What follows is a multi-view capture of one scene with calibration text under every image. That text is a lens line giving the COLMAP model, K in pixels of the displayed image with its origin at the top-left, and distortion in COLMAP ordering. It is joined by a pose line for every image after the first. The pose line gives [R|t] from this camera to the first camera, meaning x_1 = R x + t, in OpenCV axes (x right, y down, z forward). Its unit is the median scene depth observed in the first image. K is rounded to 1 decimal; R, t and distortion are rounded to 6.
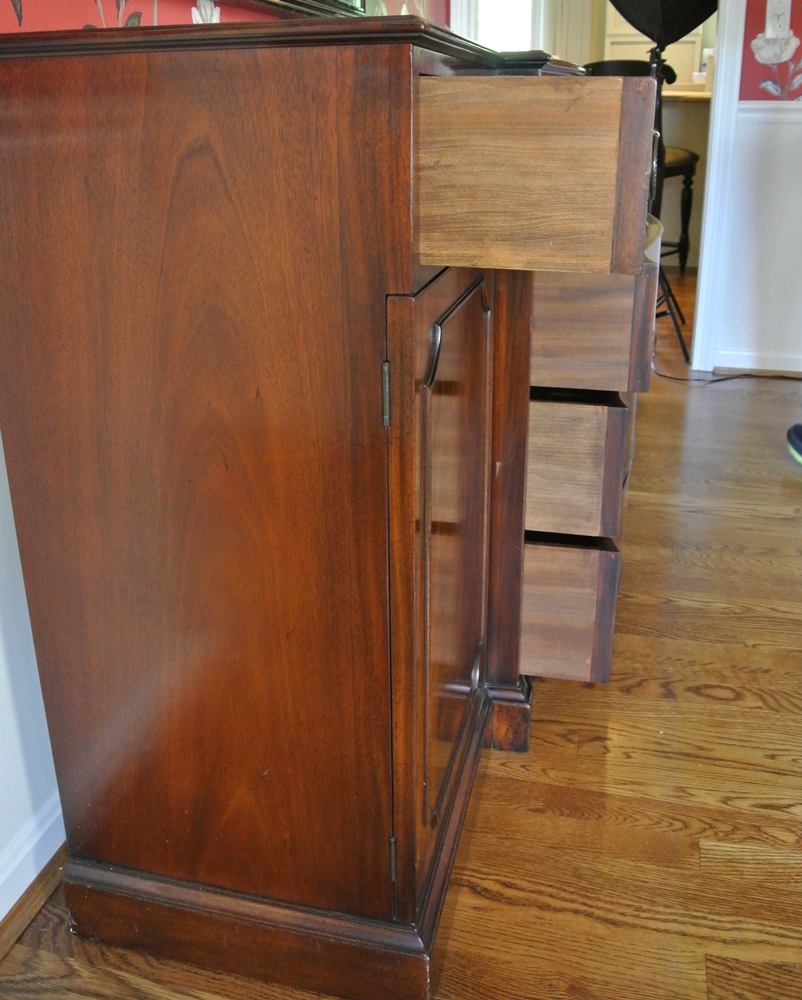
lens RADIAL K [[890.3, 0, 398.5], [0, 890.3, 486.1], [0, 0, 1]] dist [-0.062153, 0.008619]
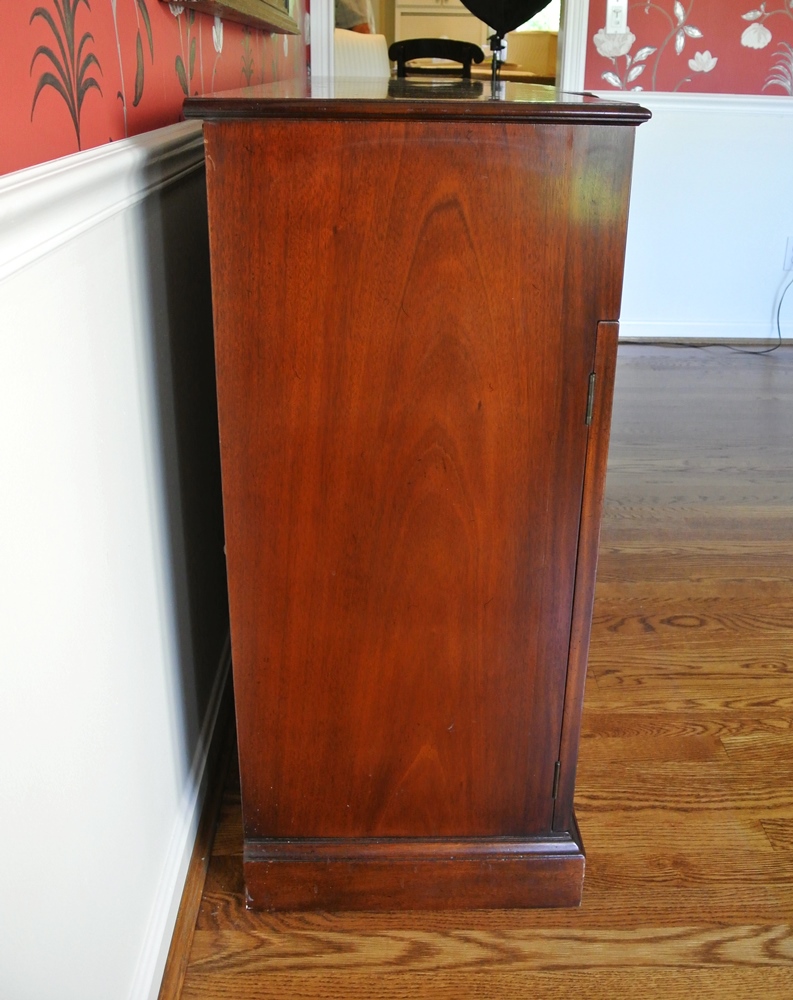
lens RADIAL K [[915.5, 0, 396.5], [0, 915.5, 500.0], [0, 0, 1]] dist [-0.053516, -0.011990]
pose [[0.965205, -0.096221, 0.243148, -0.414914], [0.085814, 0.994897, 0.053059, -0.037626], [-0.247013, -0.030347, 0.968537, -0.121195]]
